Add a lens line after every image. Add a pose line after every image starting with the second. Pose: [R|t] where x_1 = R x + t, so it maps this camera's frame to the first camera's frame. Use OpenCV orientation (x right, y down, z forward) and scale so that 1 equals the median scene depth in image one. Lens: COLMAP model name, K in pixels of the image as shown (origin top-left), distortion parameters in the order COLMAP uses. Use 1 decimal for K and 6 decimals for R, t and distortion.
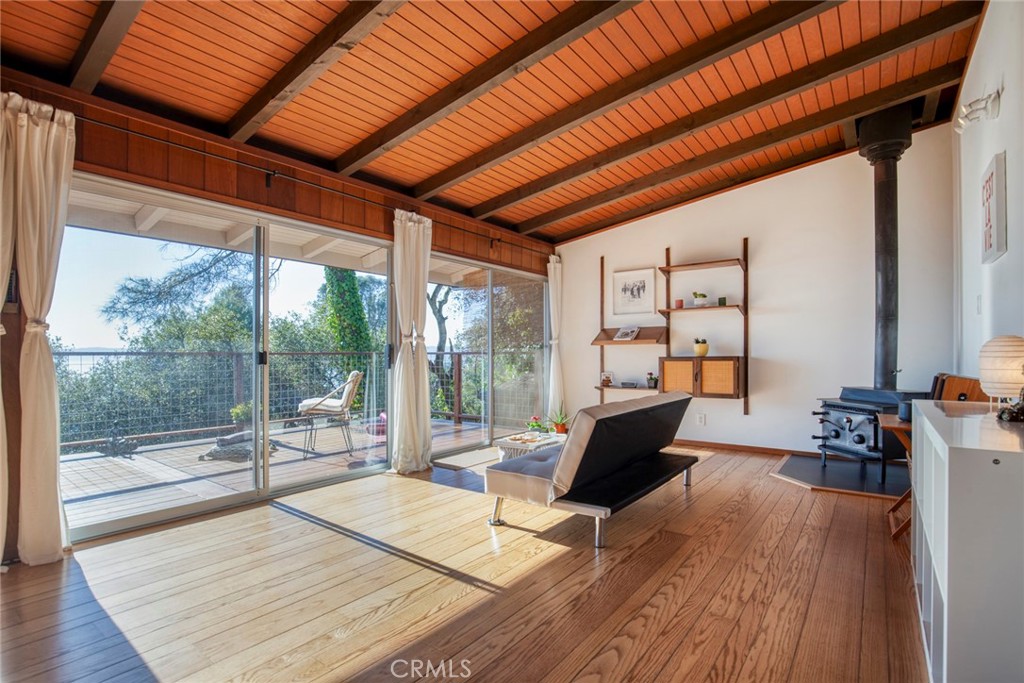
lens RADIAL K [[480.0, 0, 512.0], [0, 480.0, 341.5], [0, 0, 1]] dist [-0.024050, 0.000254]
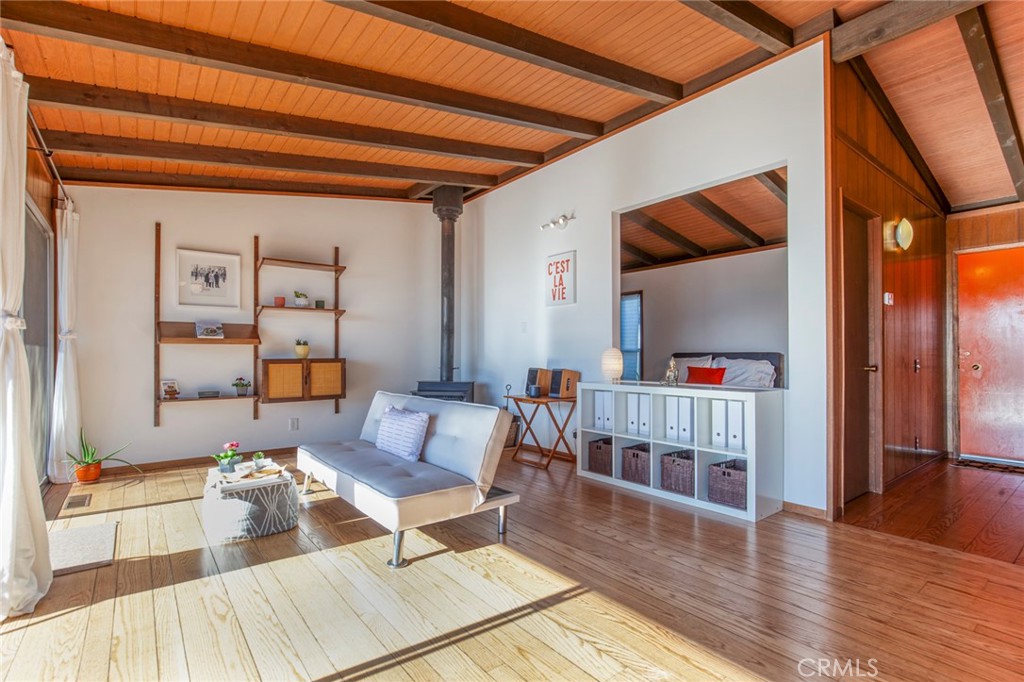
lens RADIAL K [[492.8, 0, 480.9], [0, 492.8, 340.0], [0, 0, 1]] dist [-0.003954, -0.000382]
pose [[0.287166, 0.034107, 0.957273, -0.523588], [-0.025032, 0.999292, -0.028095, 0.014580], [-0.957554, -0.015894, 0.287816, 0.419141]]
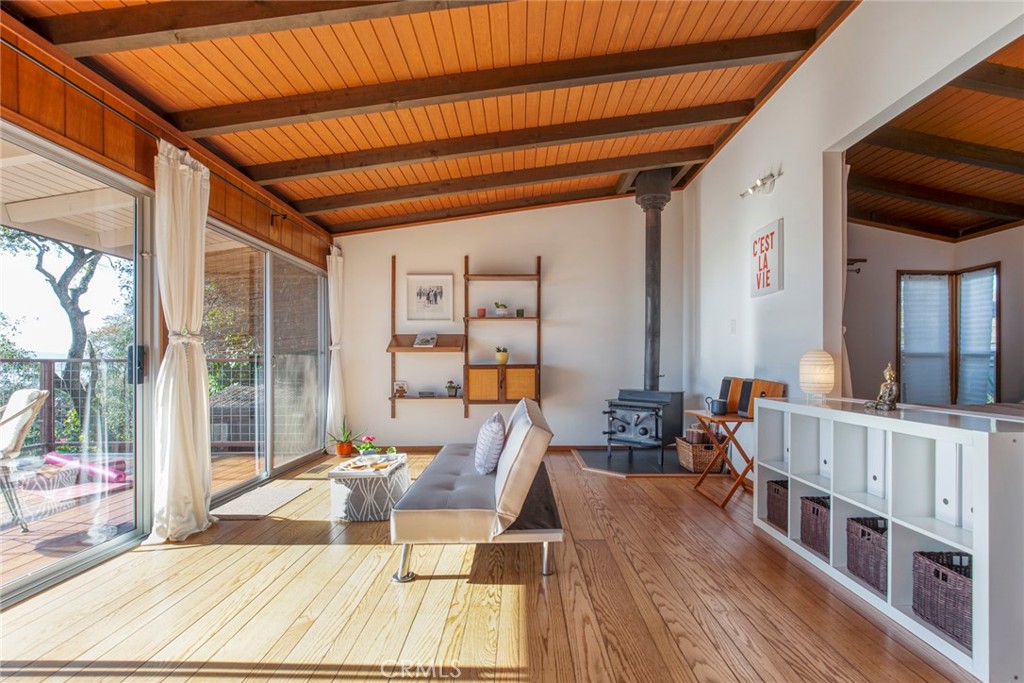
lens RADIAL K [[472.5, 0, 513.2], [0, 472.5, 353.8], [0, 0, 1]] dist [-0.008447, -0.000509]
pose [[0.797124, 0.013125, 0.603673, -0.235946], [-0.017137, 0.999853, 0.000889, 0.007626], [-0.603572, -0.011053, 0.797232, 0.189989]]
